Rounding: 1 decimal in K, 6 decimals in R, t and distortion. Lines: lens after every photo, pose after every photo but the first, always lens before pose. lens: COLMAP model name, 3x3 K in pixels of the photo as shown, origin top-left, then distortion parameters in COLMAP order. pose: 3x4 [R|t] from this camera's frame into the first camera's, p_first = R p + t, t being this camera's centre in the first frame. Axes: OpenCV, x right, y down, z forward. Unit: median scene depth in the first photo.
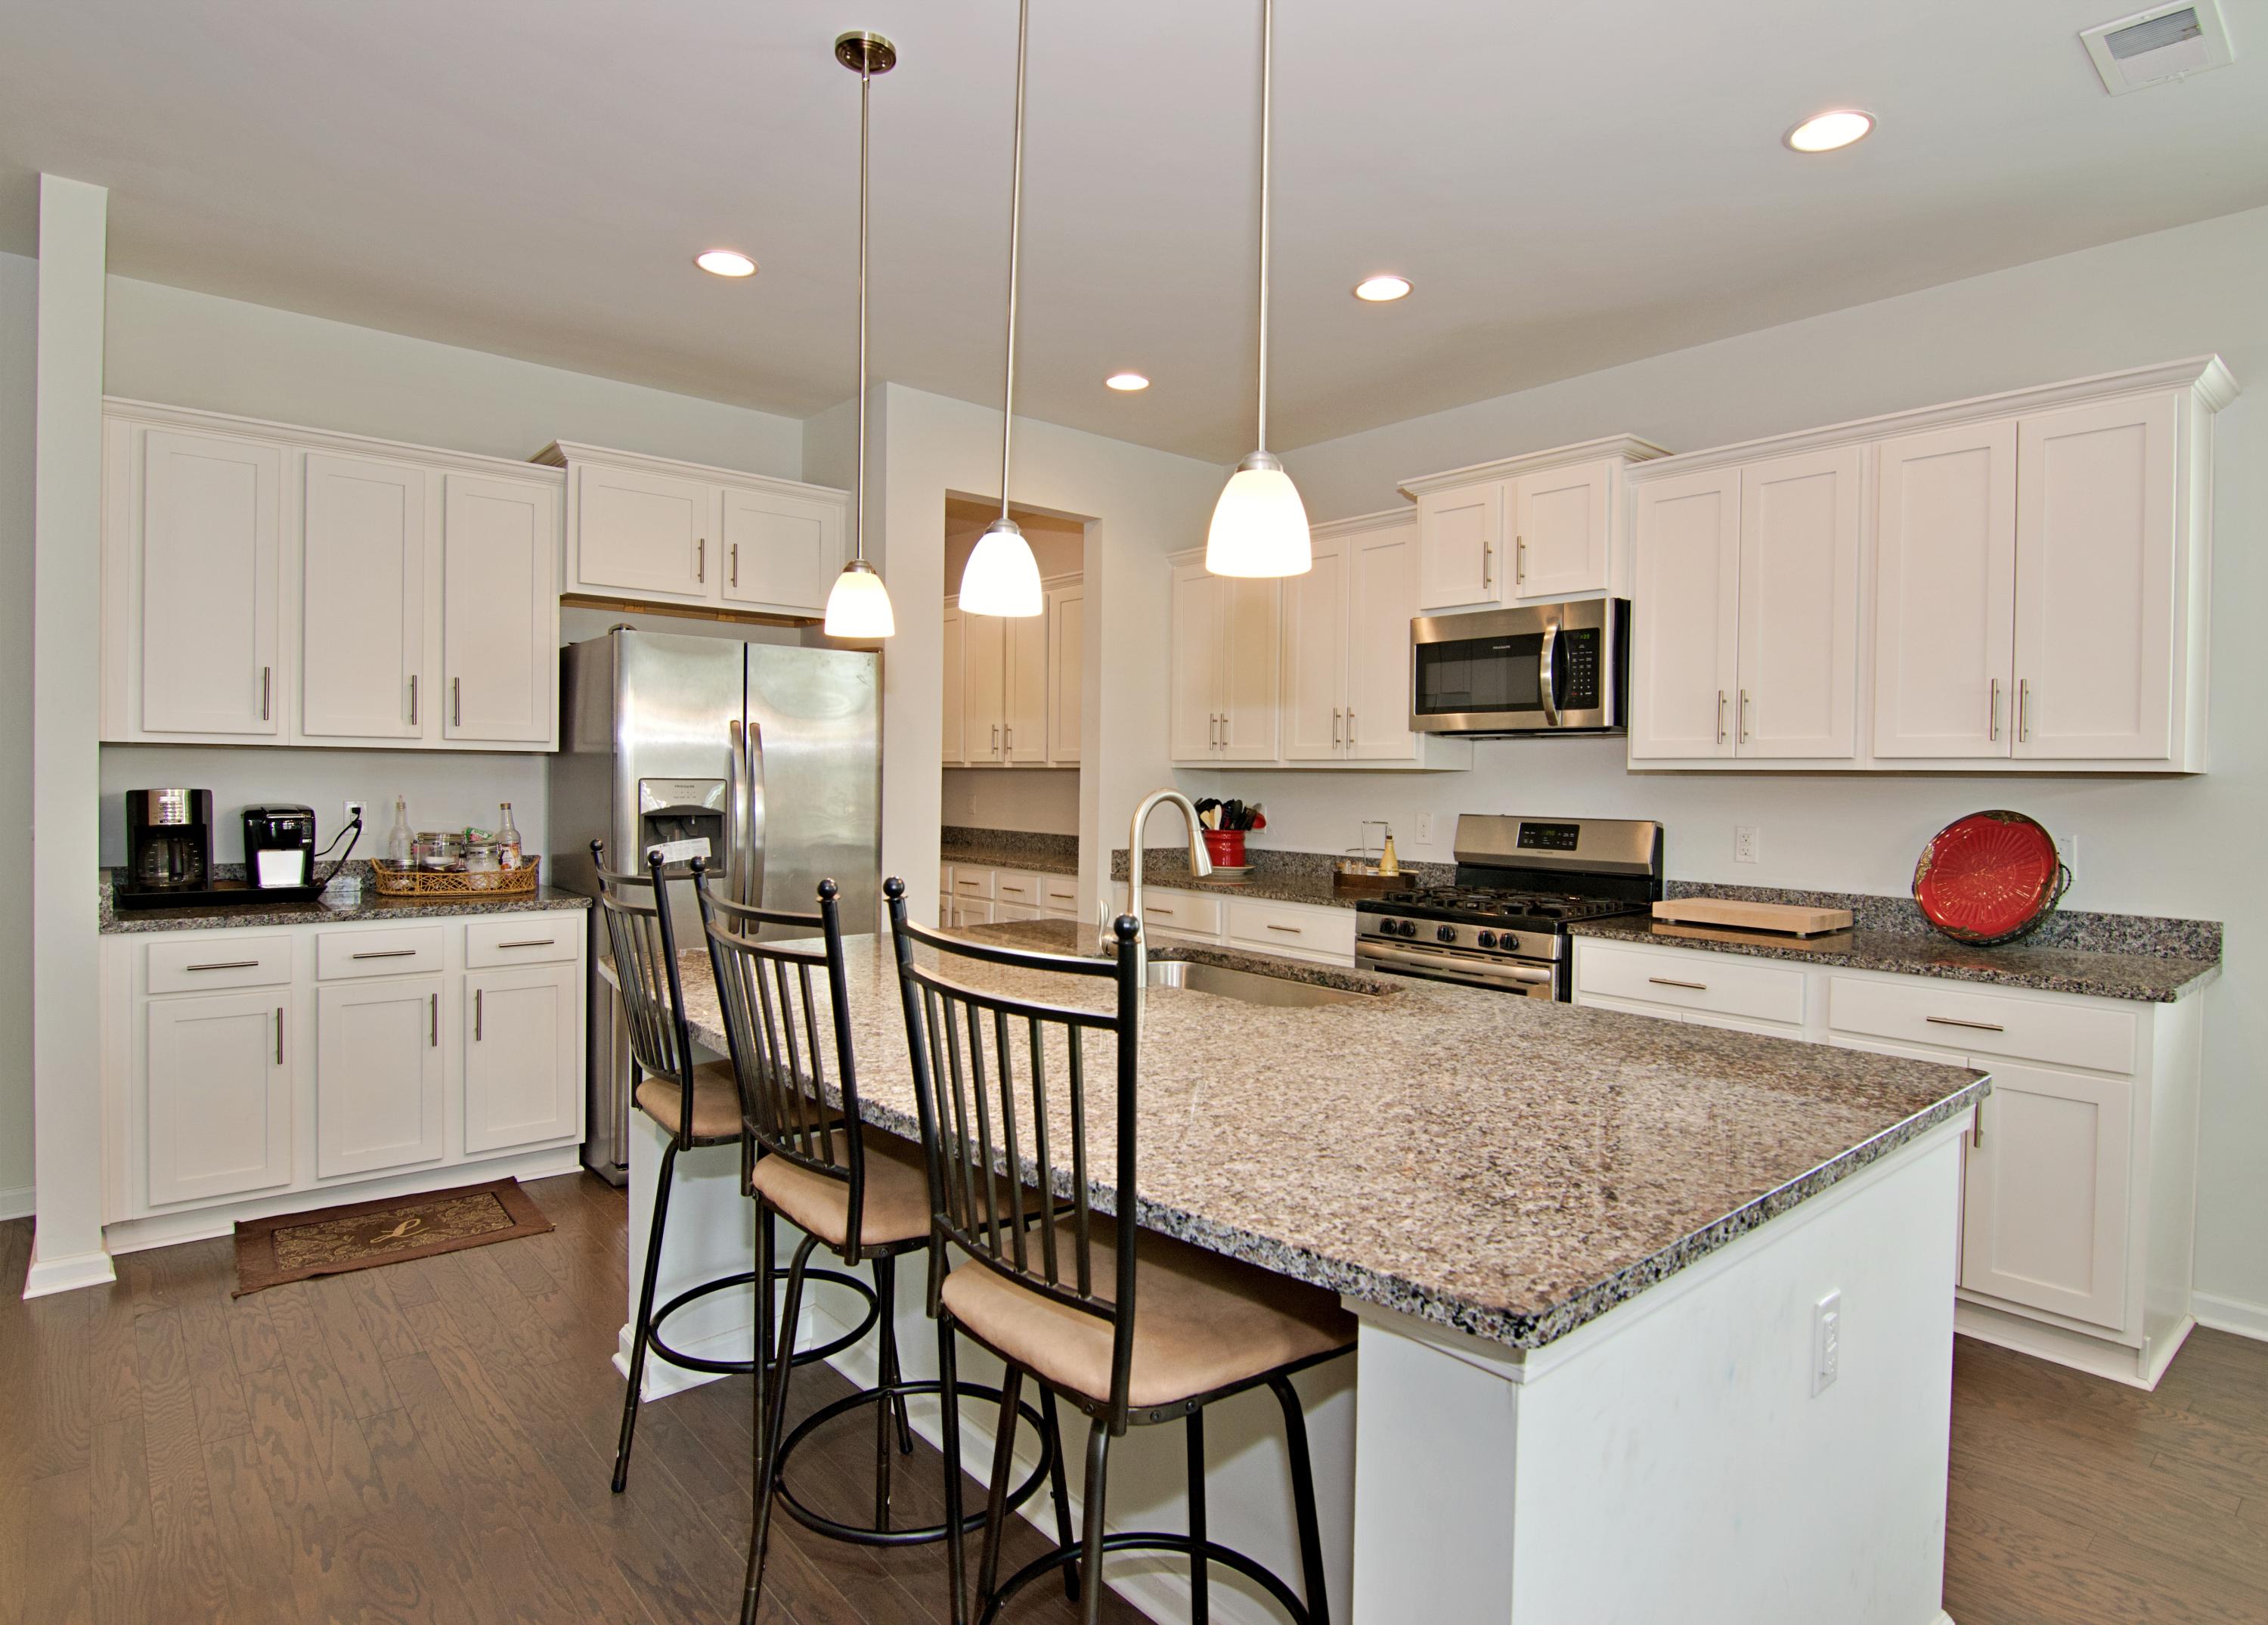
lens RADIAL K [[1206.8, 0, 1138.3], [0, 1206.8, 785.3], [0, 0, 1]] dist [0.000234, -0.015503]
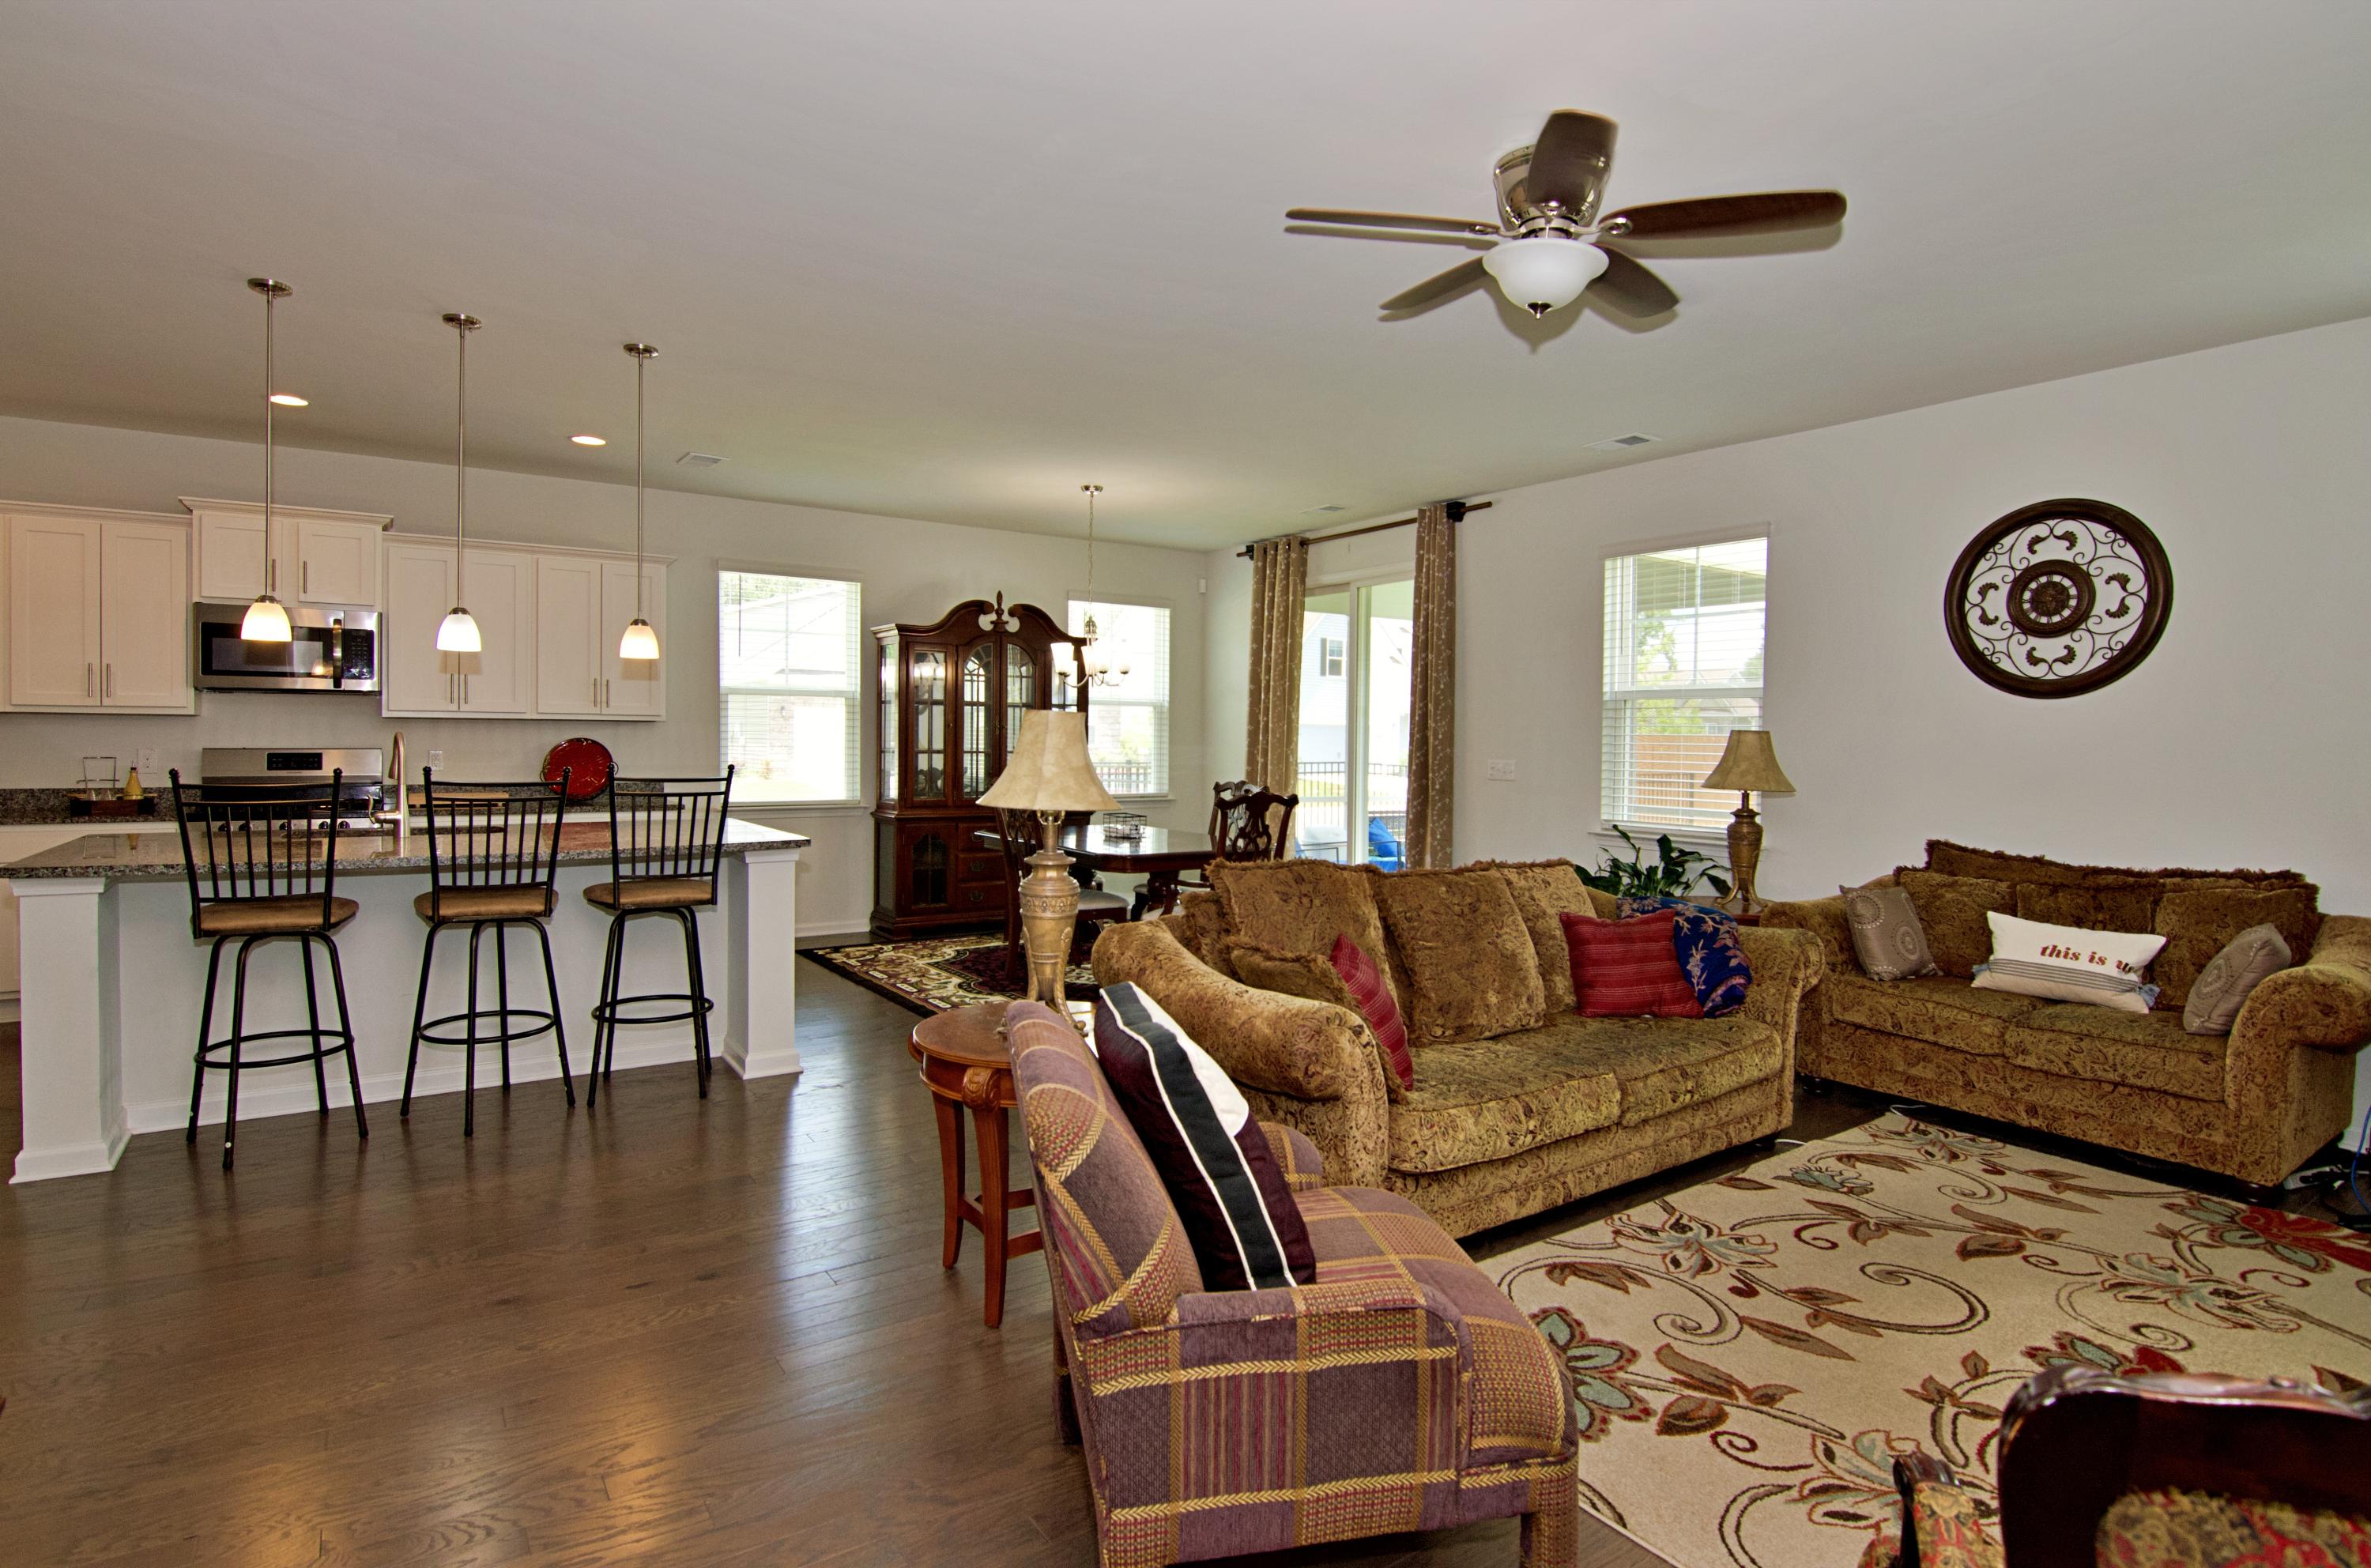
lens RADIAL K [[1195.6, 0, 1181.1], [0, 1195.6, 736.3], [0, 0, 1]] dist [-0.001253, -0.000039]
pose [[0.119350, -0.018282, 0.992684, -1.082893], [-0.000396, 0.999830, 0.018461, -0.017245], [-0.992852, -0.002597, 0.119323, -0.271559]]
